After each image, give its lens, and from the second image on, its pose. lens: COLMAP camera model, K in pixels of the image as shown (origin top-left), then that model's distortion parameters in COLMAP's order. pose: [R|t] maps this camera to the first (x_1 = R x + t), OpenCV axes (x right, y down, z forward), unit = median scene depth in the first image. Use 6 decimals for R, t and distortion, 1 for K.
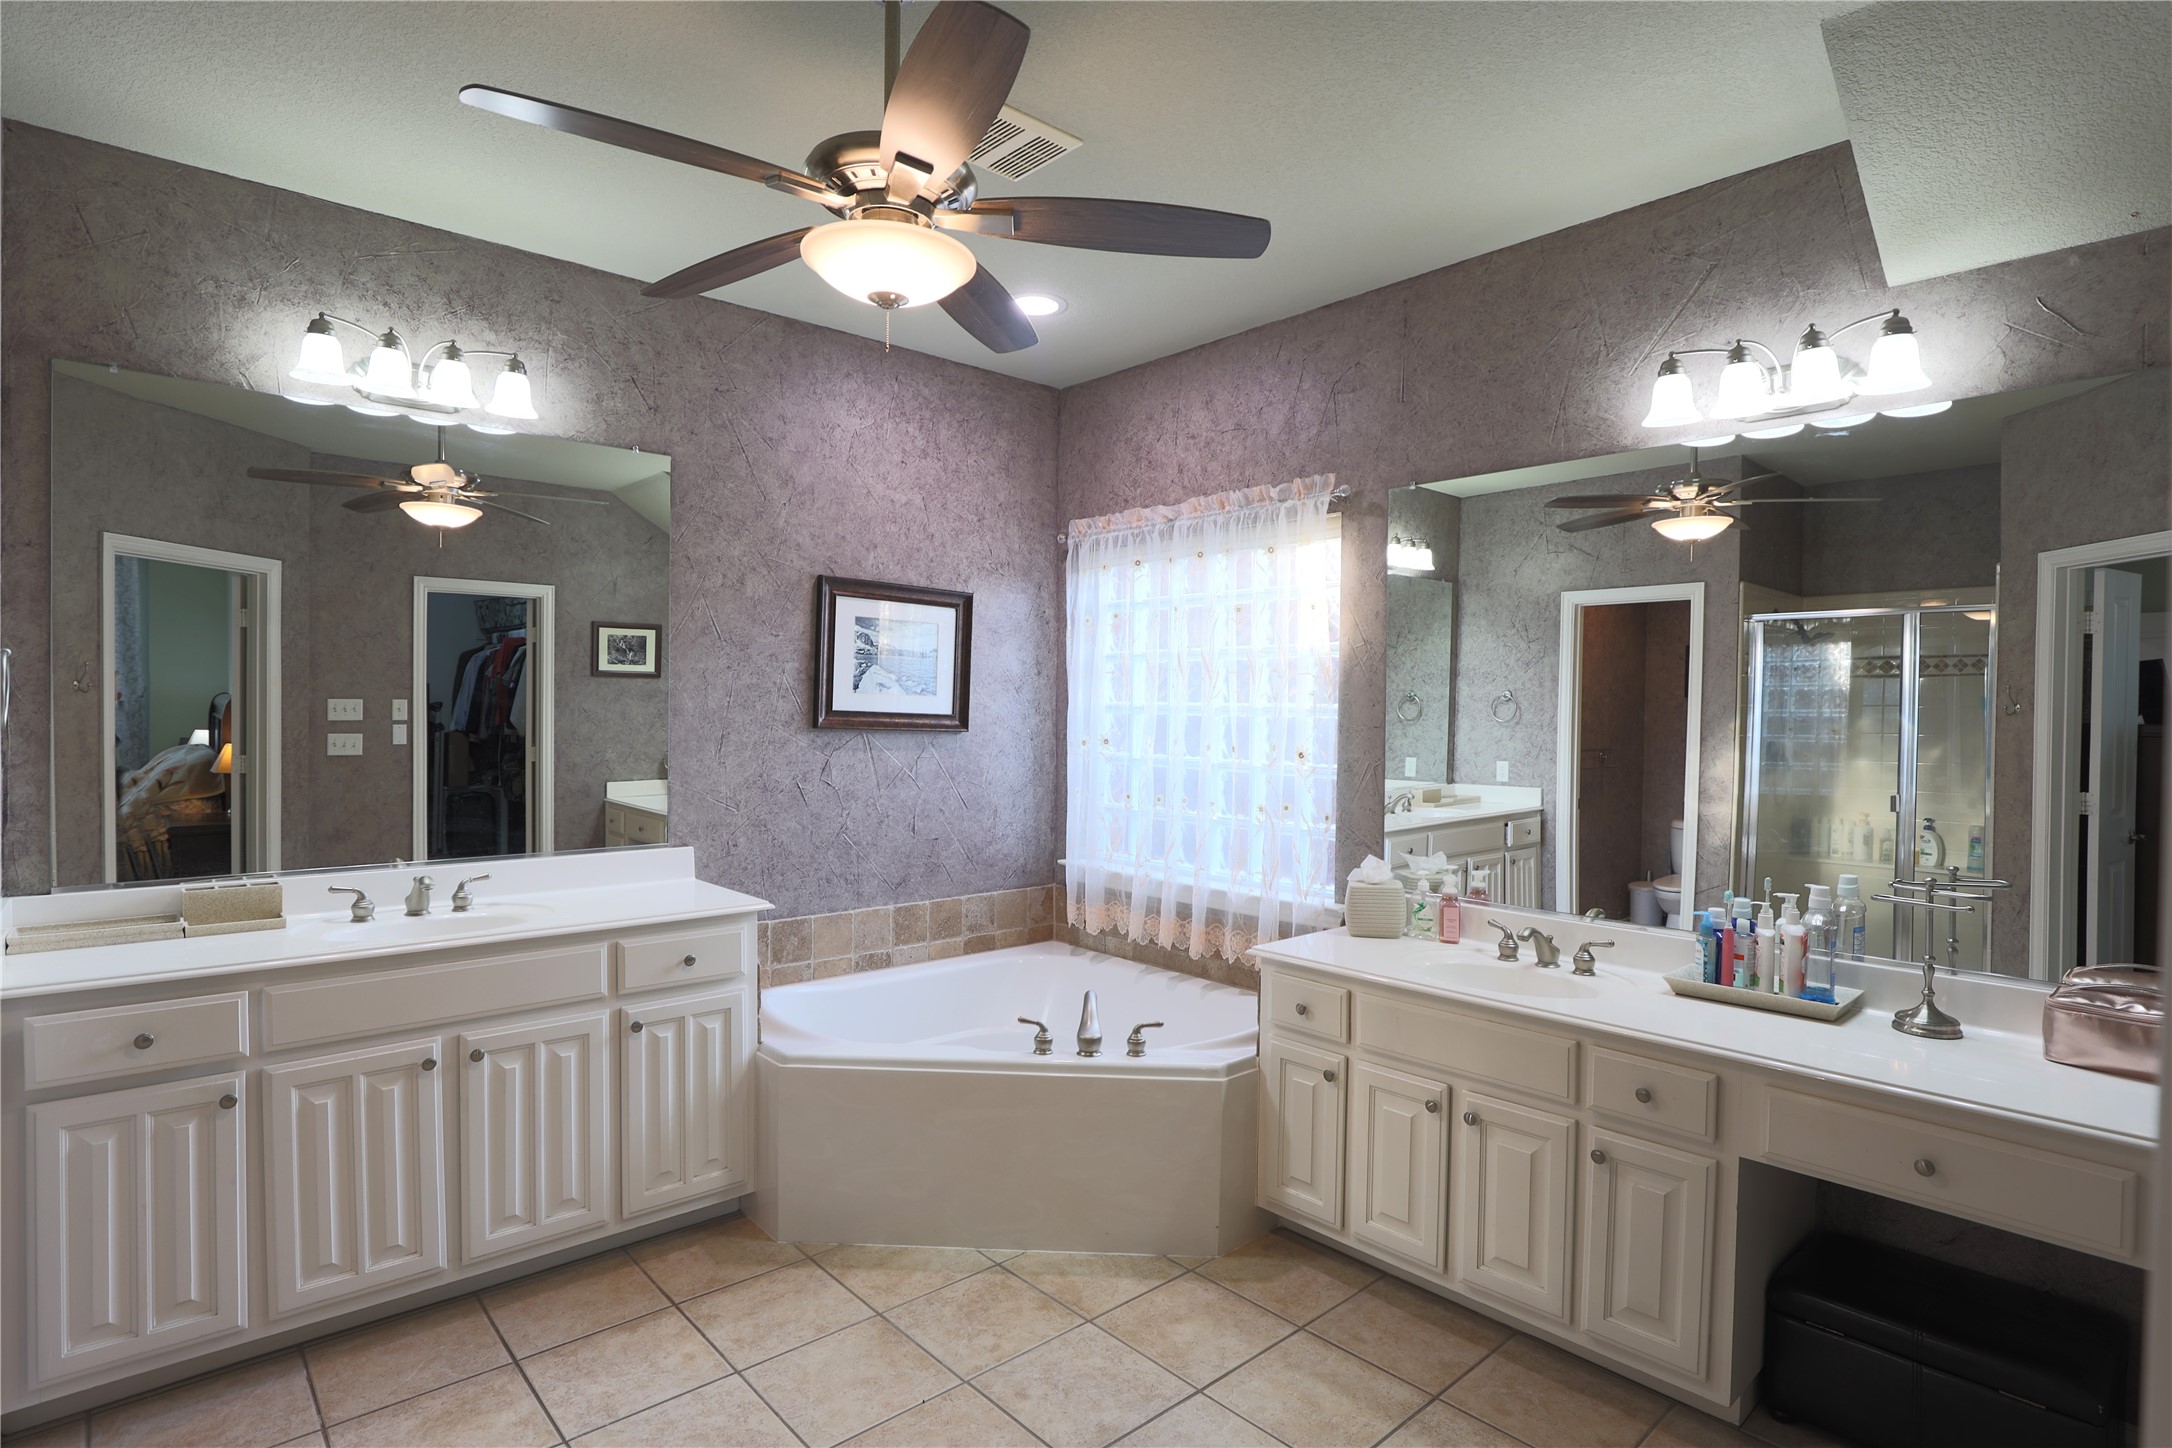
lens RADIAL K [[1091.1, 0, 1084.7], [0, 1091.1, 730.9], [0, 0, 1]] dist [-0.001145, -0.000034]
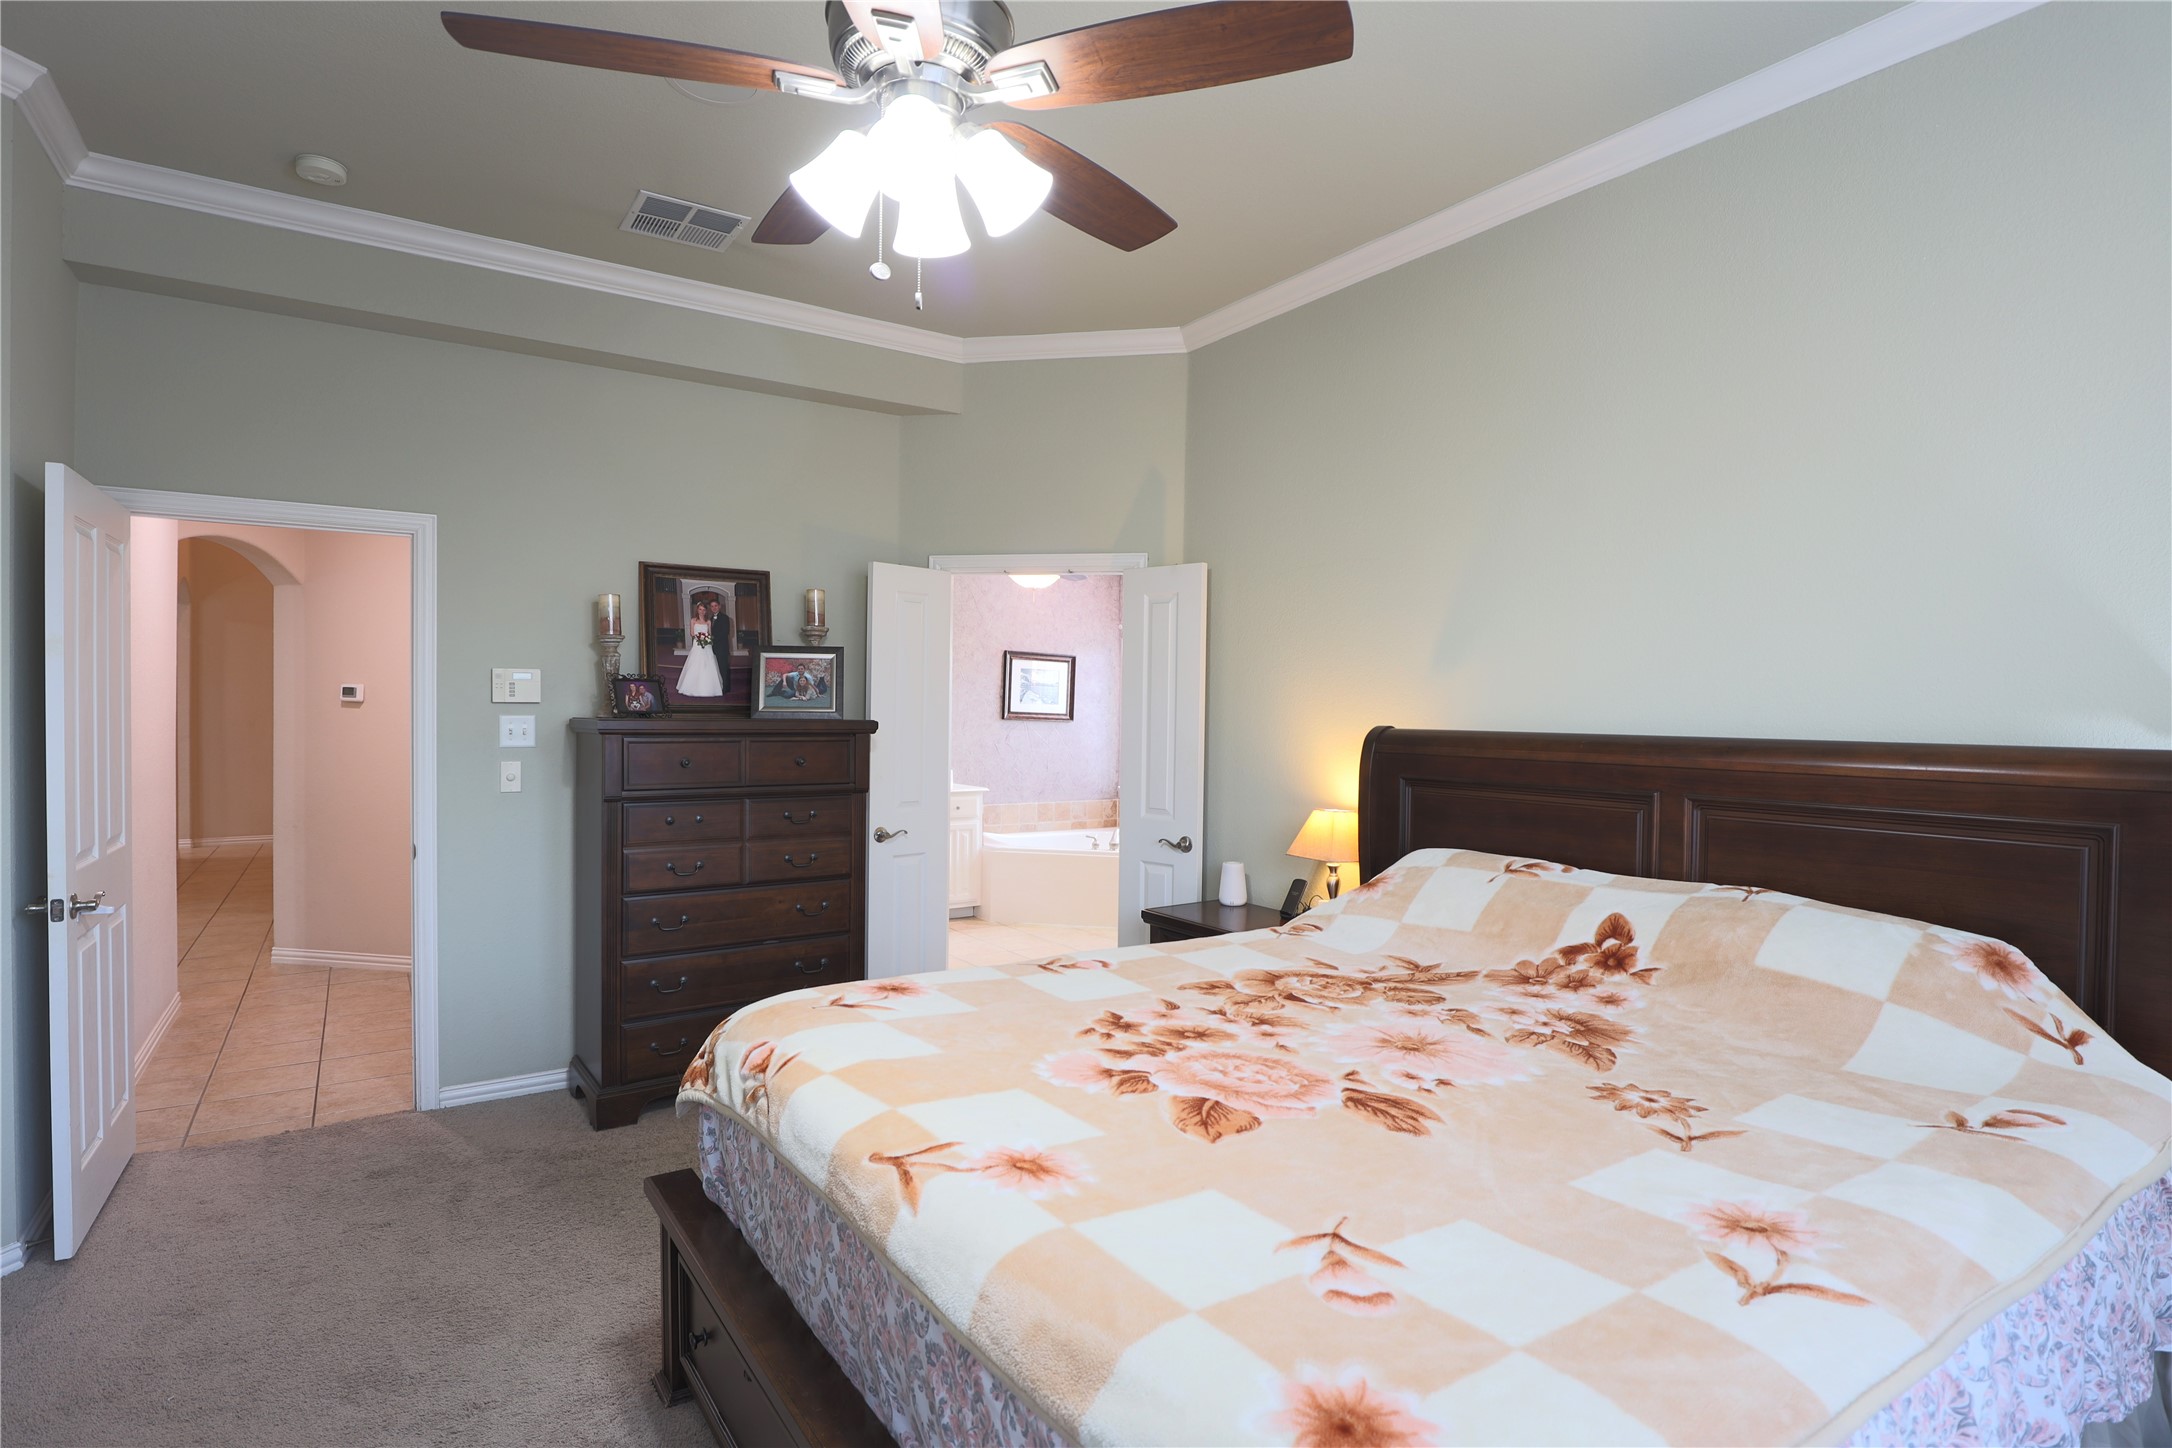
lens RADIAL K [[1091.1, 0, 1084.3], [0, 1091.1, 724.6], [0, 0, 1]] dist [-0.001145, -0.000034]
pose [[0.989686, 0.004250, -0.143192, 0.226855], [-0.005197, 0.999967, -0.006237, 0.020528], [0.143161, 0.006917, 0.989675, -1.137180]]
